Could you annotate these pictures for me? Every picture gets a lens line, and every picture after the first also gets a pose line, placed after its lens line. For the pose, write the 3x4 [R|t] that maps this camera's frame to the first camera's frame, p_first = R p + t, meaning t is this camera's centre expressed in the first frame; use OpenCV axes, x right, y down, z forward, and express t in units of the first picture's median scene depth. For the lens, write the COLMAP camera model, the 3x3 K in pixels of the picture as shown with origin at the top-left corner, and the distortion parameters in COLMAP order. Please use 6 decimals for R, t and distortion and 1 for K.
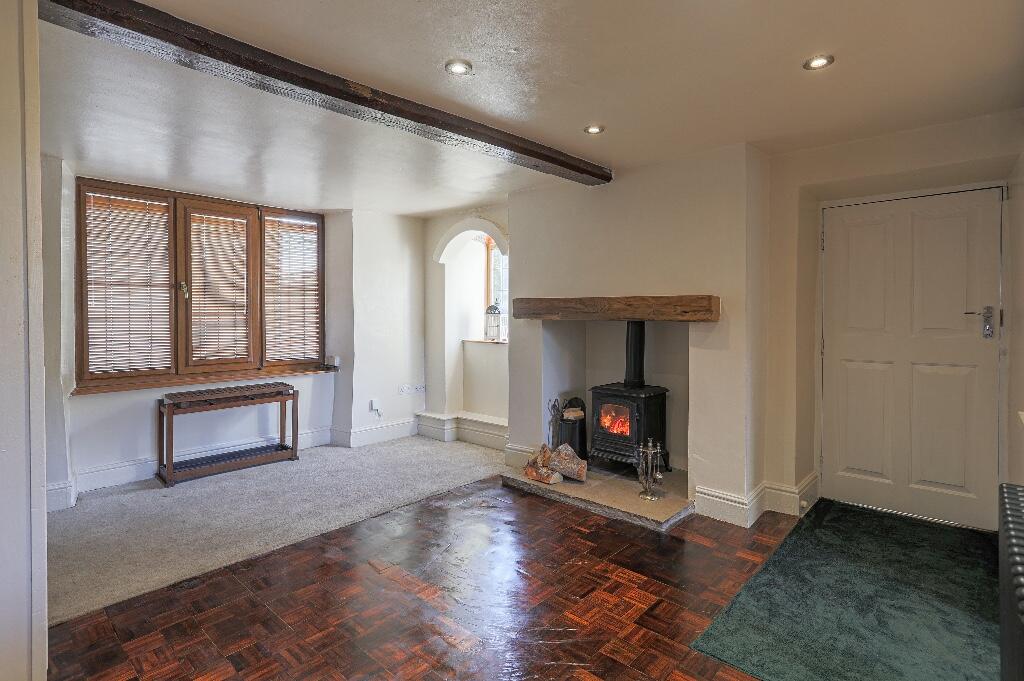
lens RADIAL K [[523.8, 0, 496.7], [0, 523.8, 316.5], [0, 0, 1]] dist [-0.047569, 0.023541]
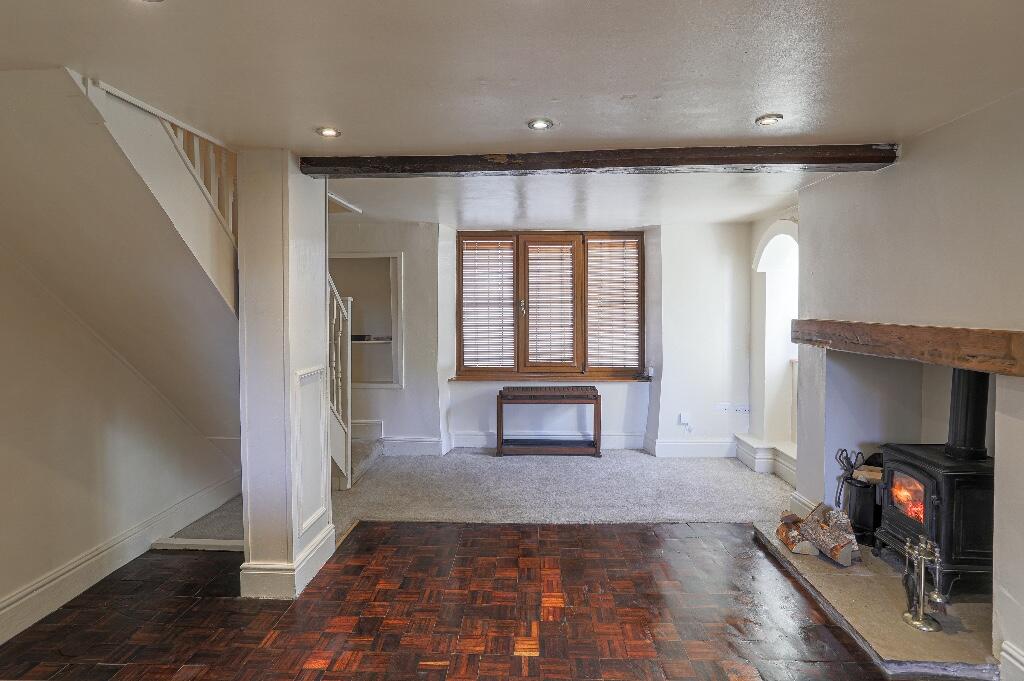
lens RADIAL K [[523.8, 0, 503.4], [0, 523.8, 320.8], [0, 0, 1]] dist [-0.047569, 0.023541]
pose [[0.647975, 0.021881, -0.761347, 0.356093], [-0.002748, 0.999648, 0.026391, -0.051737], [0.761656, -0.015009, 0.647807, 0.121935]]
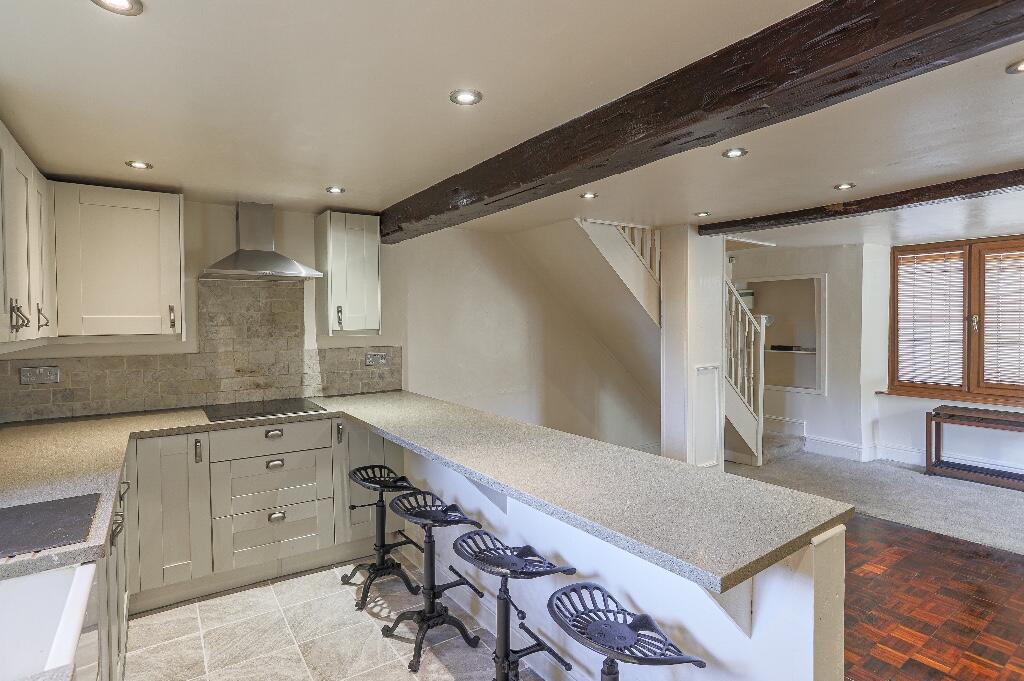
lens RADIAL K [[523.8, 0, 509.0], [0, 523.8, 332.6], [0, 0, 1]] dist [-0.047569, 0.023541]
pose [[-0.204198, 0.025624, -0.978594, 0.758535], [0.003083, 0.999669, 0.025532, -0.060573], [0.978925, 0.002196, -0.204210, 0.199200]]
